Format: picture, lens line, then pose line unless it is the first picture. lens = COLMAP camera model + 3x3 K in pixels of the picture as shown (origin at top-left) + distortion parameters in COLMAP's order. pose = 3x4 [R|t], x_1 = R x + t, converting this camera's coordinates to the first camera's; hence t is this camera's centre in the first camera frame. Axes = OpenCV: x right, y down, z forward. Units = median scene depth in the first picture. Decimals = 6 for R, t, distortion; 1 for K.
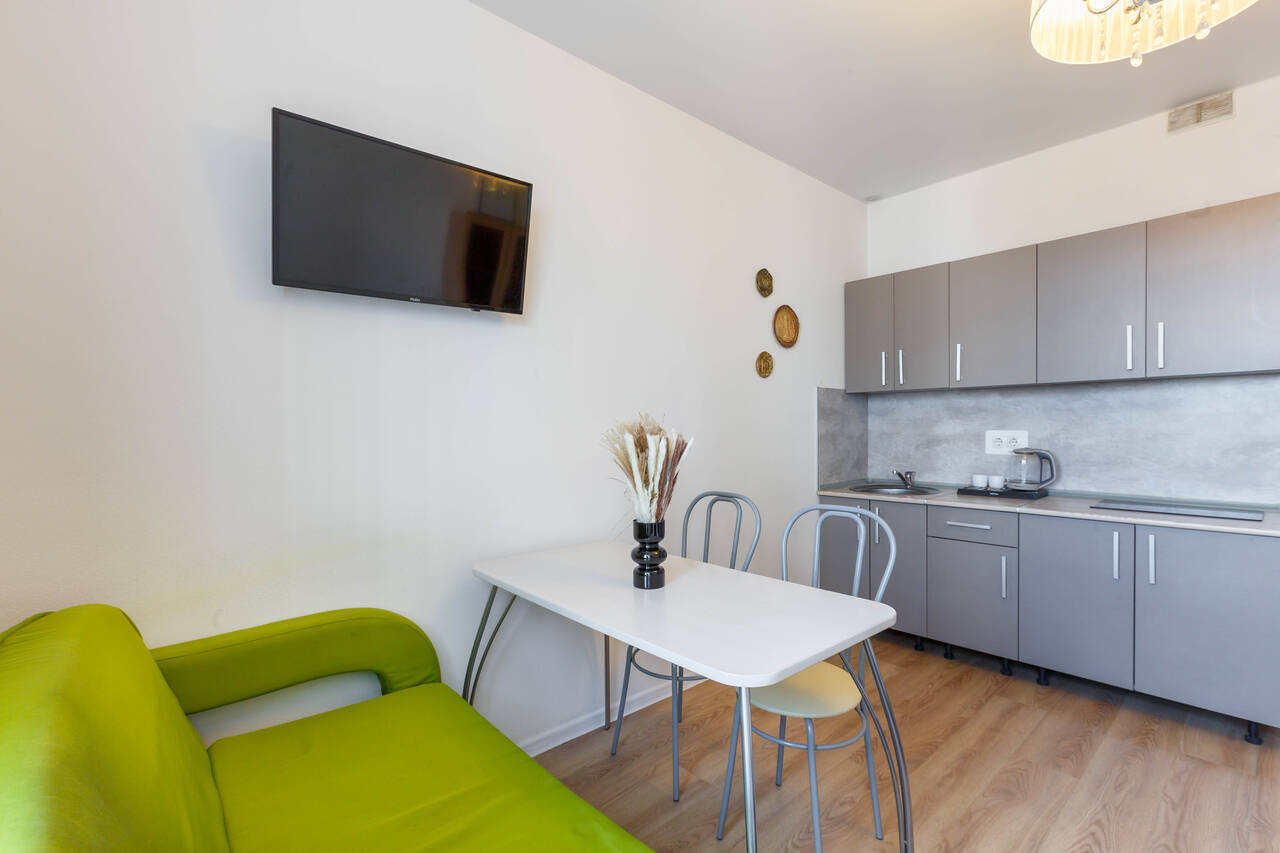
lens RADIAL K [[585.9, 0, 640.7], [0, 585.9, 451.2], [0, 0, 1]] dist [0.001767, 0.000530]
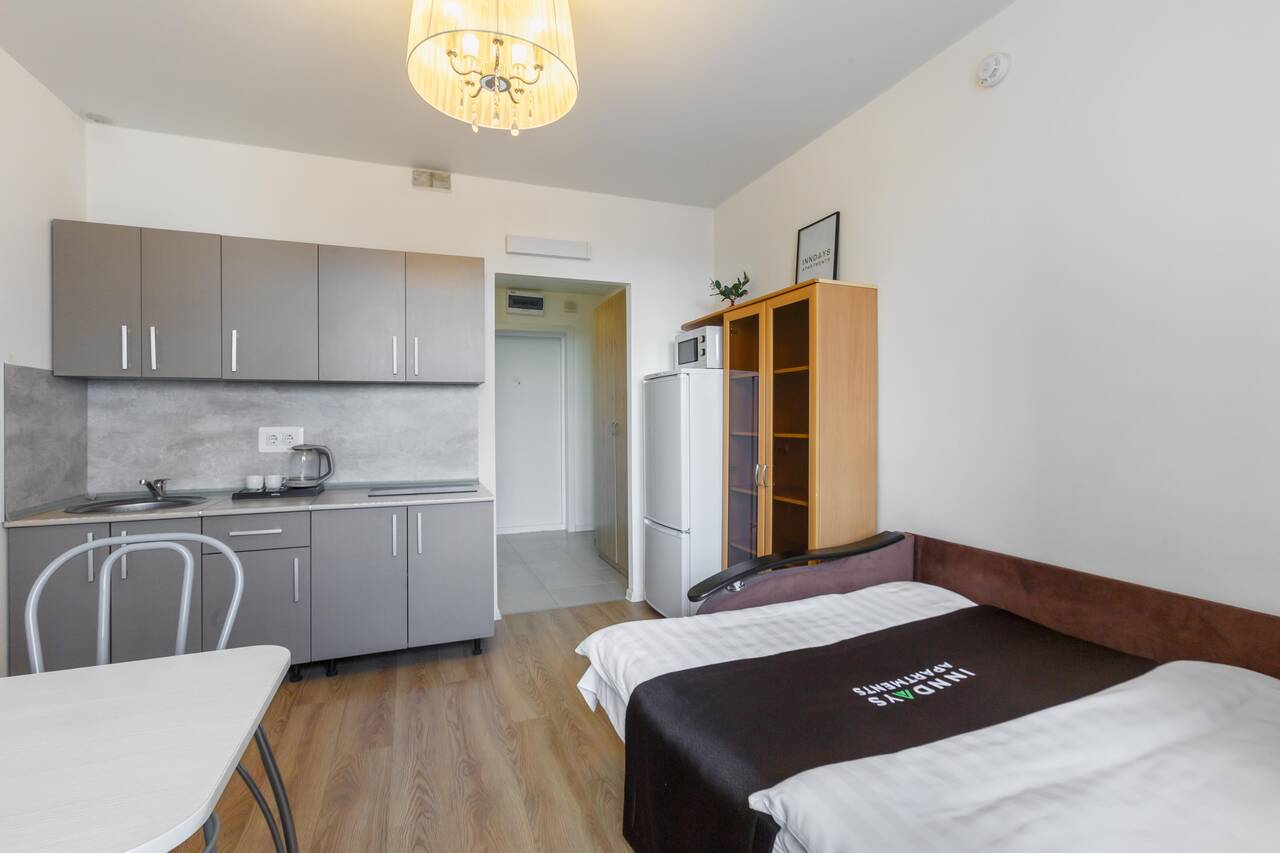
lens RADIAL K [[586.5, 0, 646.0], [0, 586.5, 425.0], [0, 0, 1]] dist [-0.001383, 0.000565]
pose [[0.330350, -0.005392, 0.943843, -0.089561], [0.039878, 0.999170, -0.008249, -0.007201], [-0.943016, 0.040364, 0.330291, 0.124065]]
